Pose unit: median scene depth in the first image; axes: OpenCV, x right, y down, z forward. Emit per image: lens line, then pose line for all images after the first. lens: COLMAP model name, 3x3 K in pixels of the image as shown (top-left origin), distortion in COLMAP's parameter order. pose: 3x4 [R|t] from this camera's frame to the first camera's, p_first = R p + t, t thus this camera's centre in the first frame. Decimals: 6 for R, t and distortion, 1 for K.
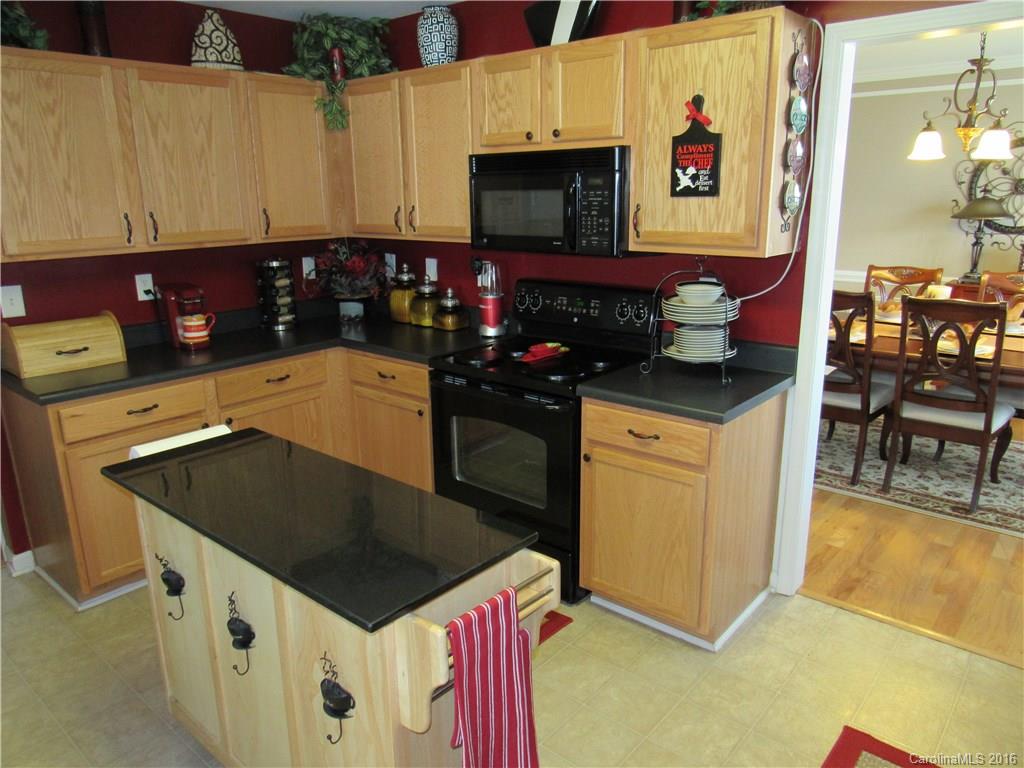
lens RADIAL K [[728.8, 0, 516.2], [0, 728.8, 383.0], [0, 0, 1]] dist [-0.022323, 0.000196]
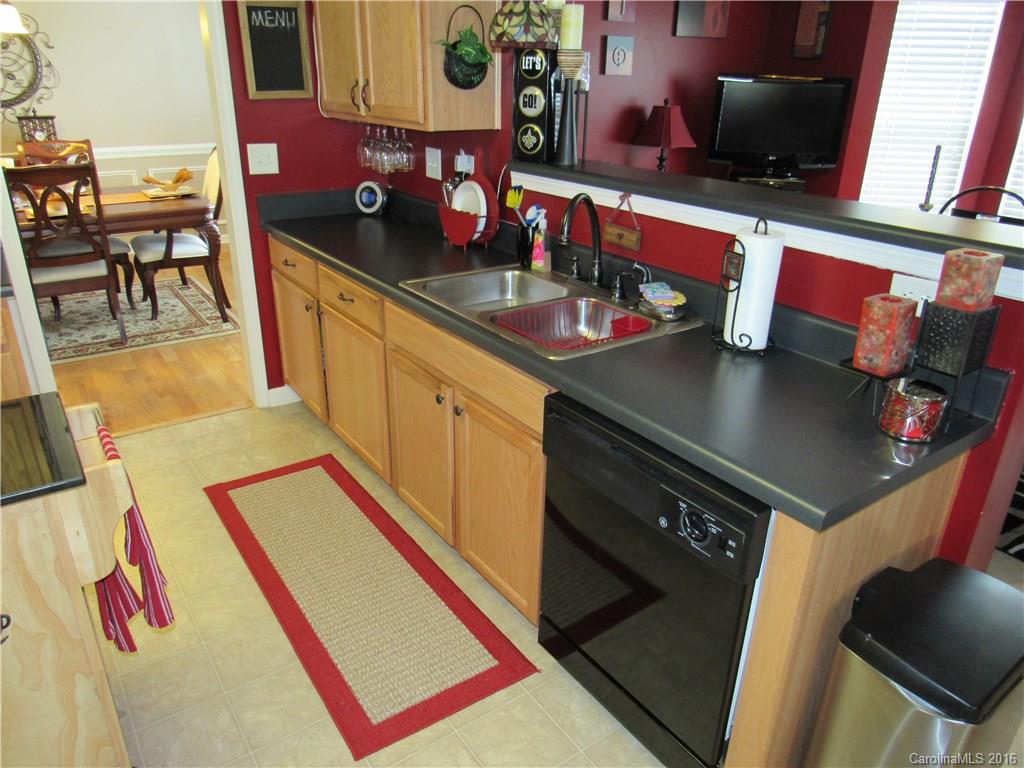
lens RADIAL K [[728.8, 0, 514.8], [0, 728.8, 384.8], [0, 0, 1]] dist [-0.022323, 0.000196]
pose [[0.247088, -0.373270, 0.894213, -0.323110], [0.225390, 0.919655, 0.321611, 0.000920], [-0.942416, 0.122080, 0.311367, 0.015851]]
